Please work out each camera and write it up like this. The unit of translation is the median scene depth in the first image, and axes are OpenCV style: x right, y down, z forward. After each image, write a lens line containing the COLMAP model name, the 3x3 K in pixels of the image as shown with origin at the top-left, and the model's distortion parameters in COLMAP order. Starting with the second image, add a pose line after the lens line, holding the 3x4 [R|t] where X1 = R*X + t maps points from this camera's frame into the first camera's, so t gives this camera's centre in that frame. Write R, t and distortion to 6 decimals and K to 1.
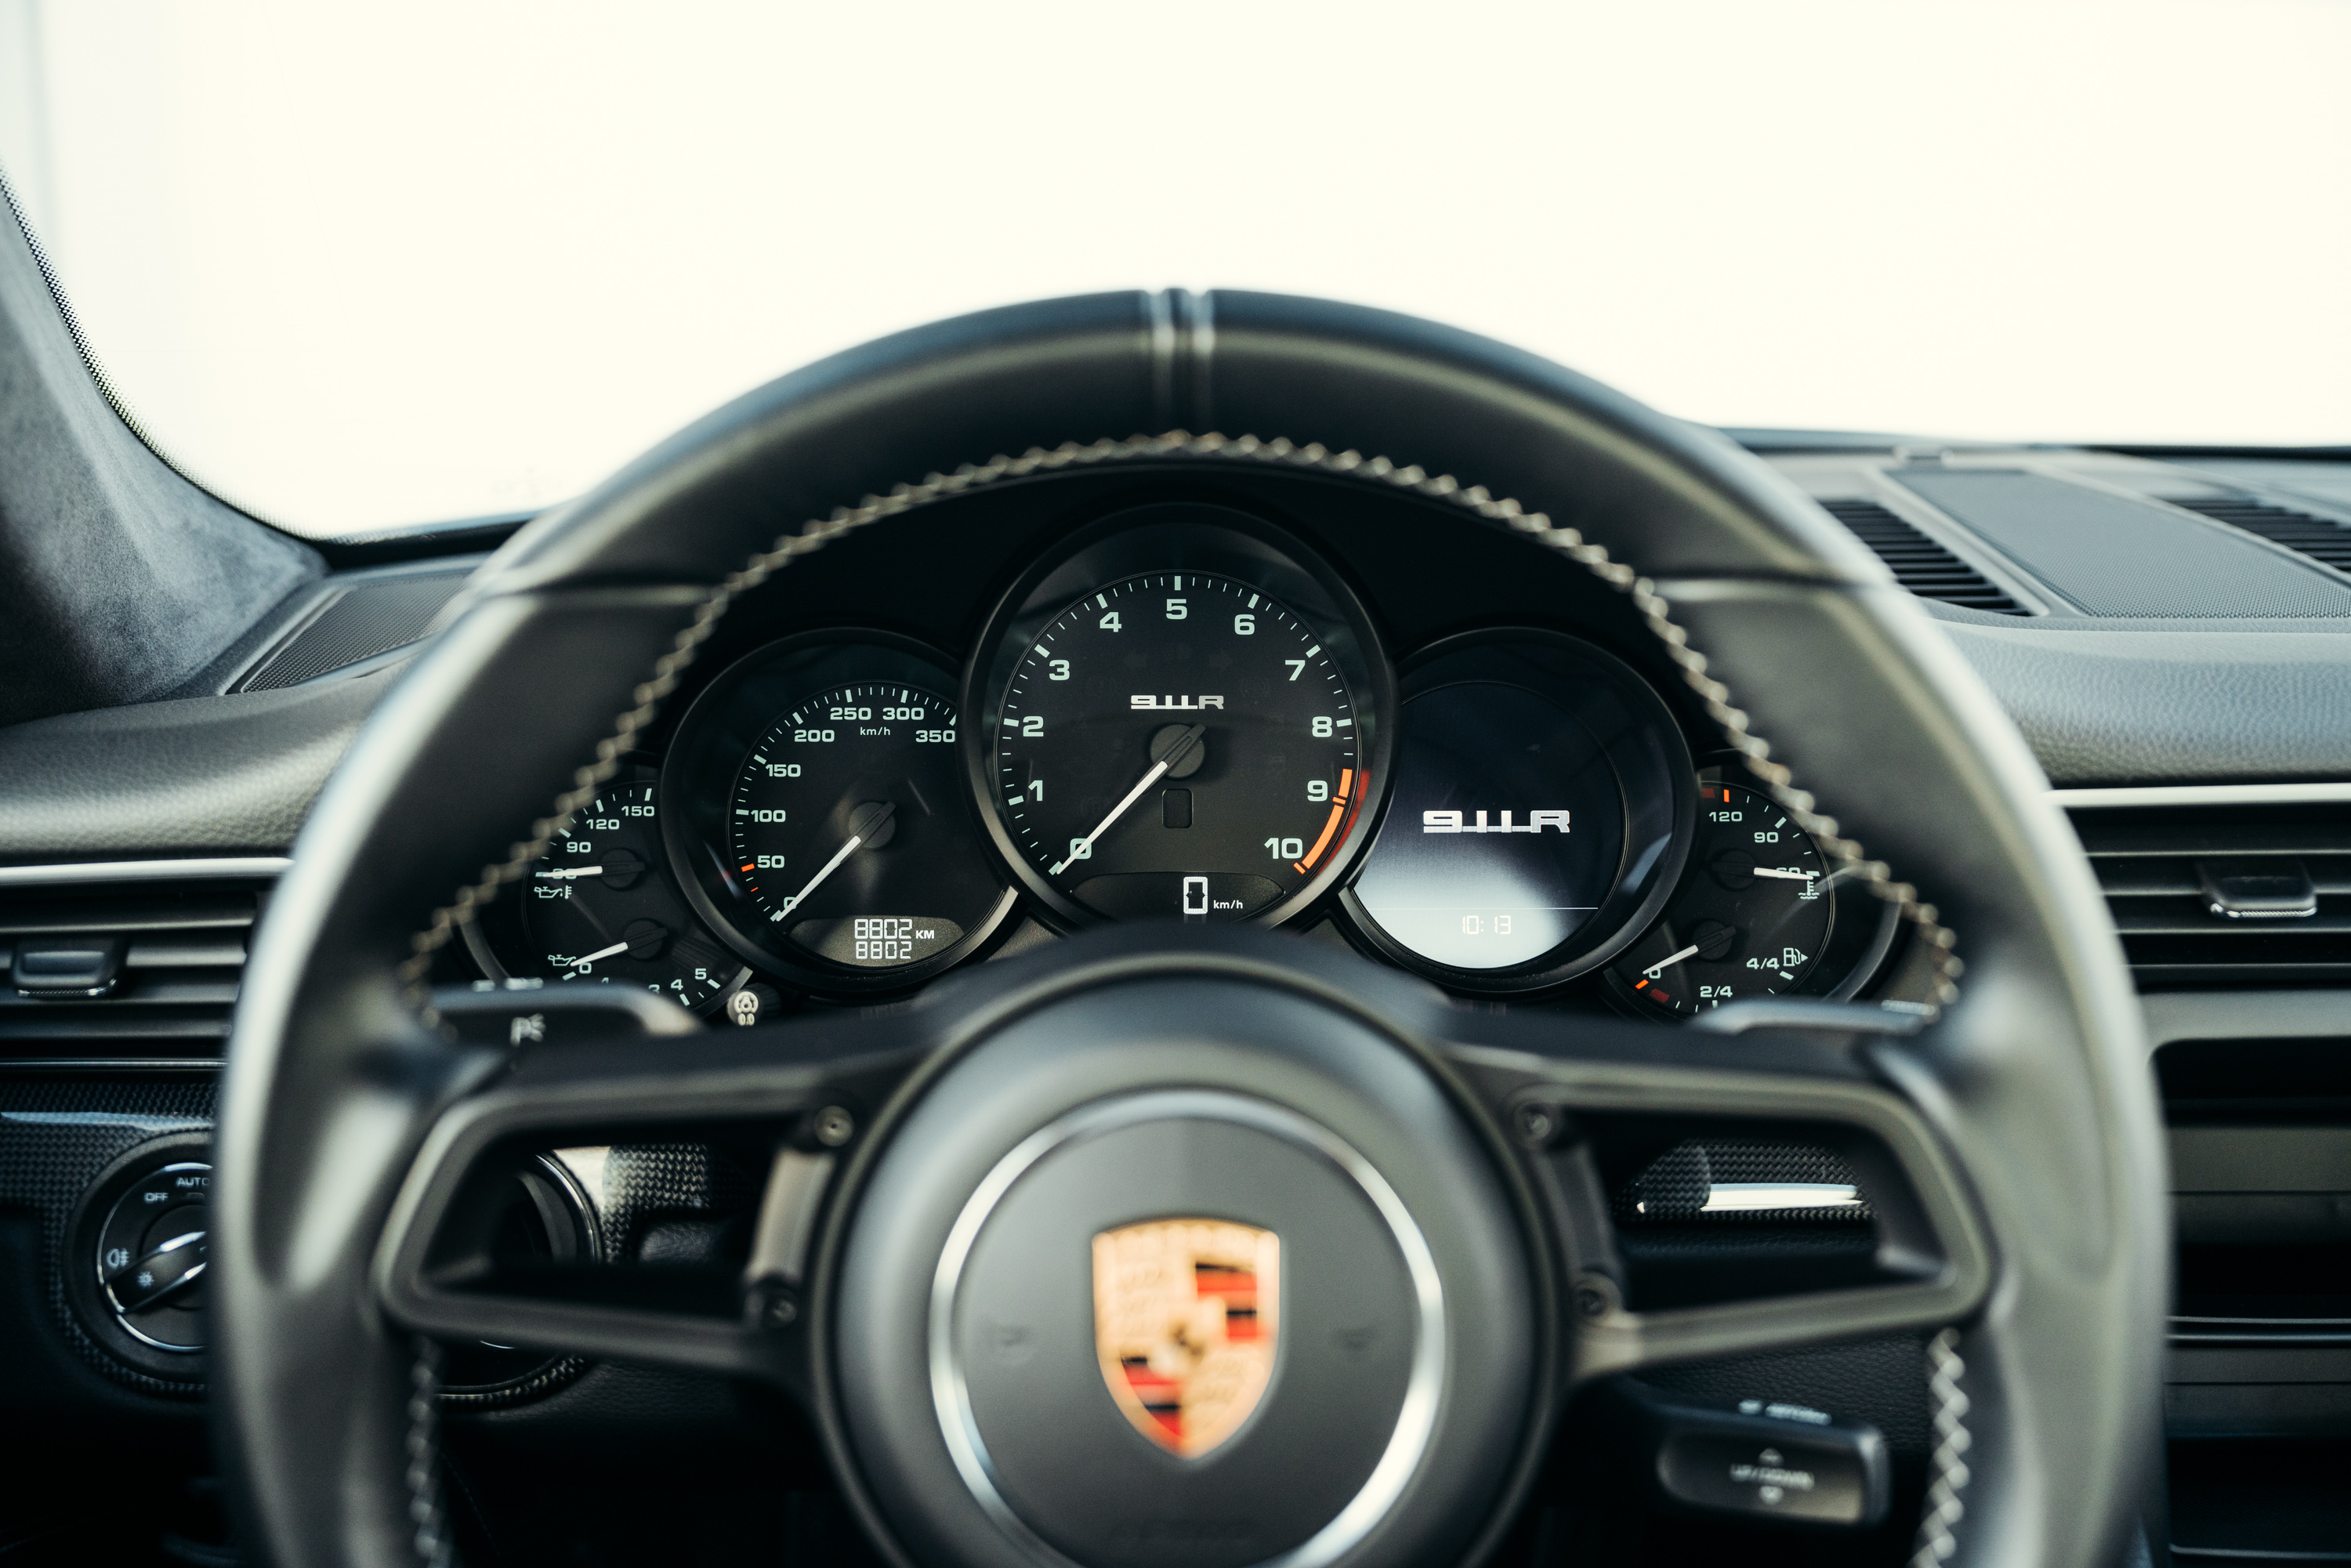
lens RADIAL K [[1984.8, 0, 1175.5], [0, 1984.8, 784.0], [0, 0, 1]] dist [-0.042209, -0.000900]
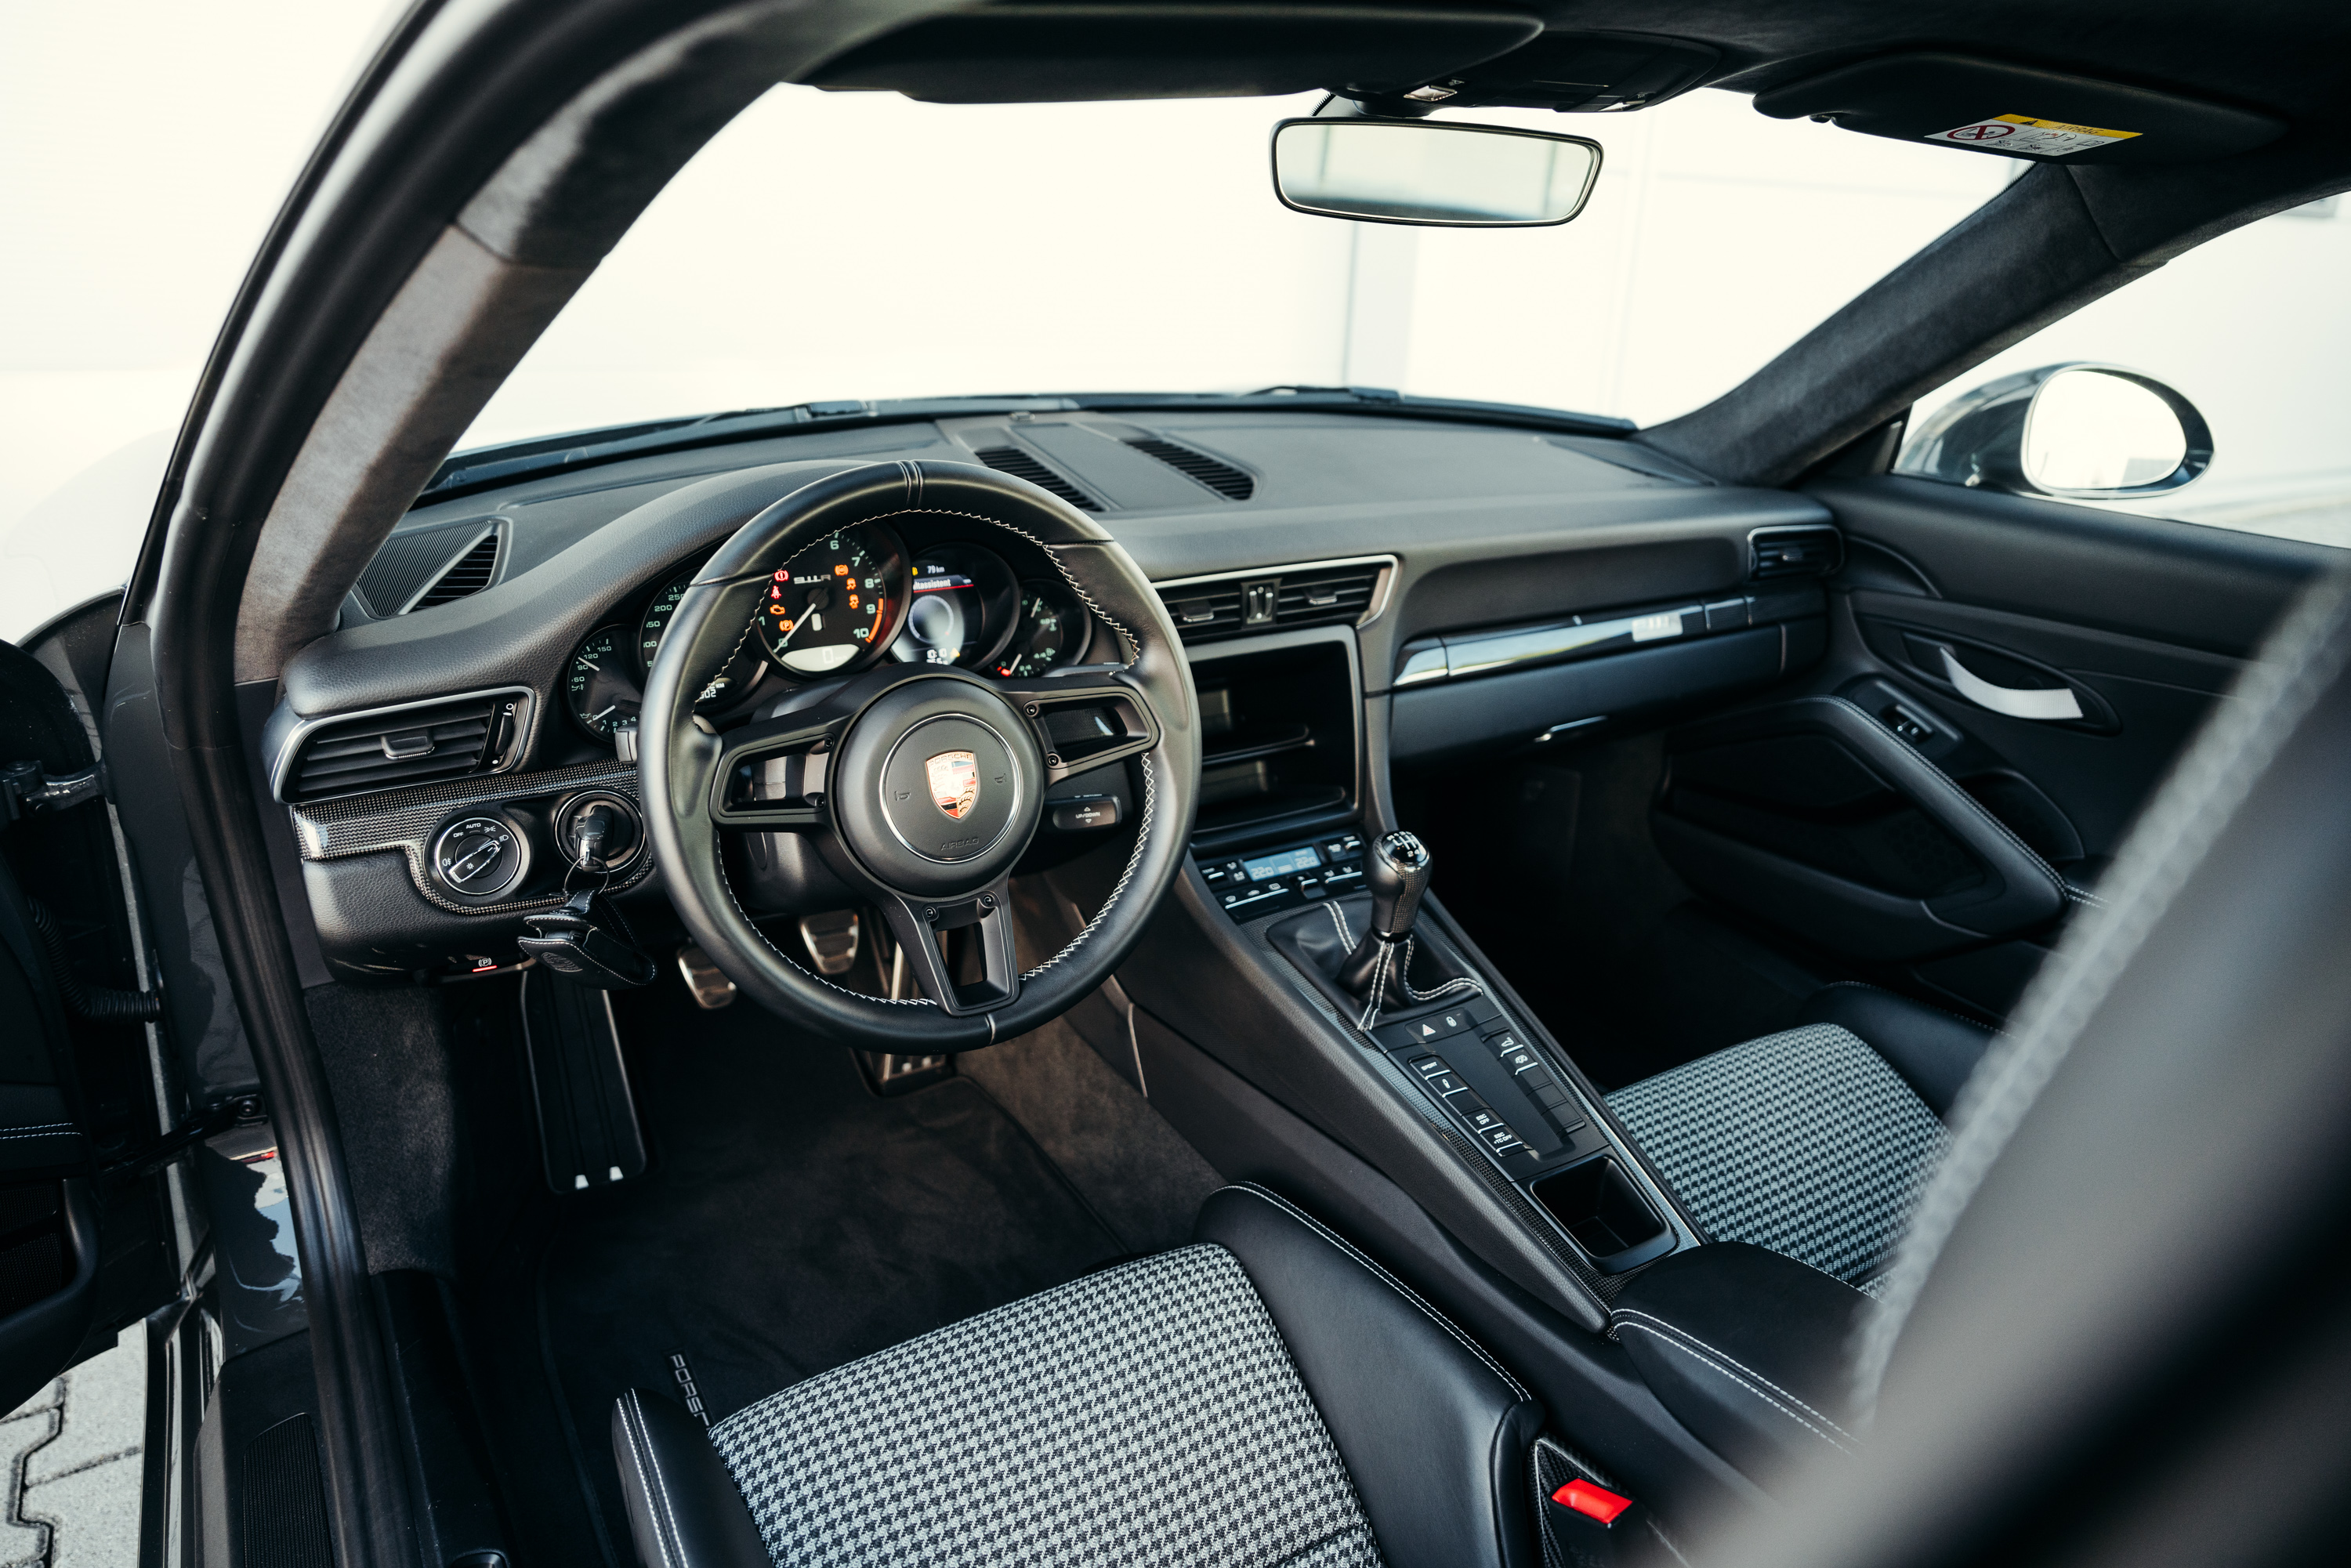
lens RADIAL K [[1529.5, 0, 1175.5], [0, 1529.5, 784.0], [0, 0, 1]] dist [0.000489, 0.000020]
pose [[0.842475, -0.162848, 0.513533, -0.958062], [0.073529, 0.979057, 0.189844, -0.179487], [-0.533694, -0.122179, 0.836805, -1.302011]]
